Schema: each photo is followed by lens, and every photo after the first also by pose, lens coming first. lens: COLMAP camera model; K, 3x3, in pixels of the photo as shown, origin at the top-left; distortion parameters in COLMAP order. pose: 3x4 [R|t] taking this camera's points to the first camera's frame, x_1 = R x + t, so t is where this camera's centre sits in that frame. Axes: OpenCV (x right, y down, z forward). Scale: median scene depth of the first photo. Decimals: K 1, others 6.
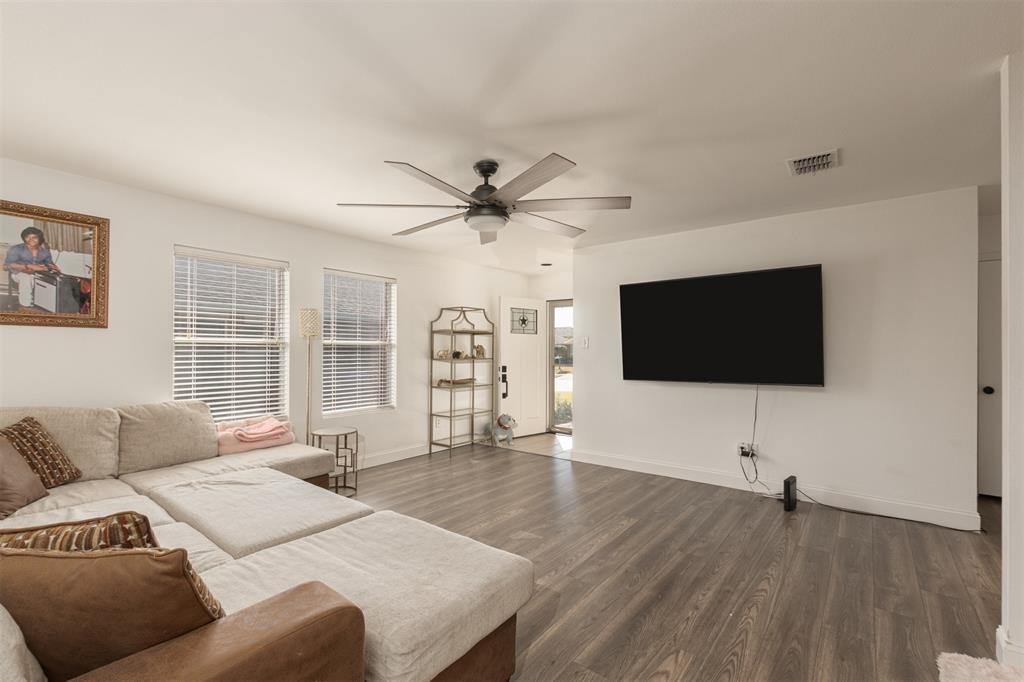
lens RADIAL K [[441.3, 0, 511.5], [0, 441.3, 345.7], [0, 0, 1]] dist [0.000637, -0.000091]
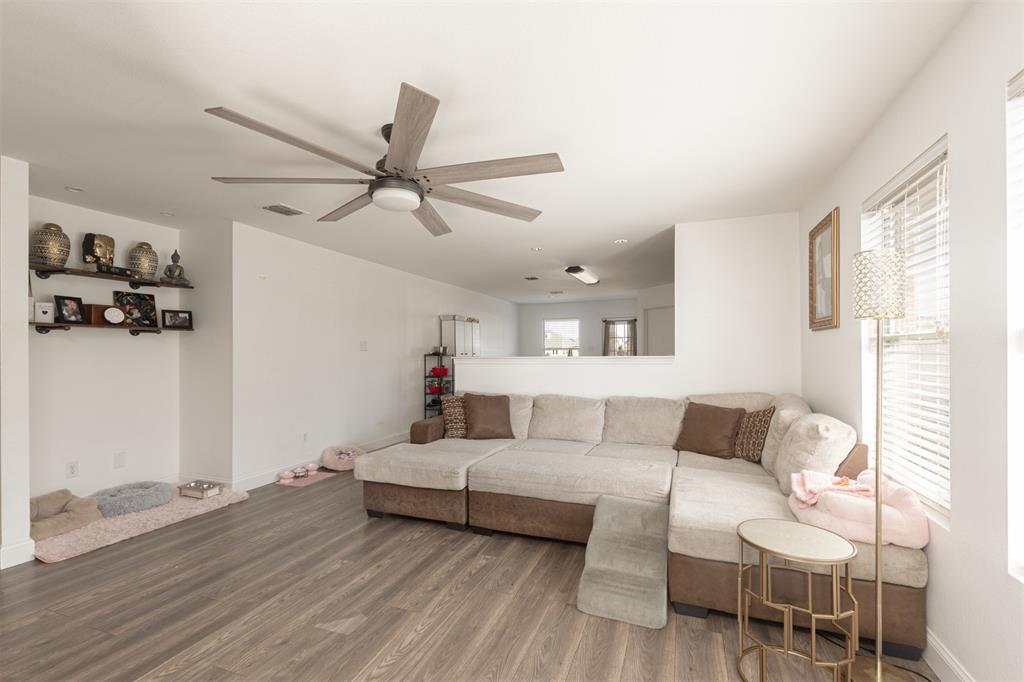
lens RADIAL K [[441.3, 0, 512.0], [0, 441.3, 346.2], [0, 0, 1]] dist [0.000637, -0.000091]
pose [[-0.951447, 0.004368, -0.307782, -0.011670], [0.008964, 0.999868, -0.013522, 0.016404], [0.307683, -0.015624, -0.951361, 1.926991]]
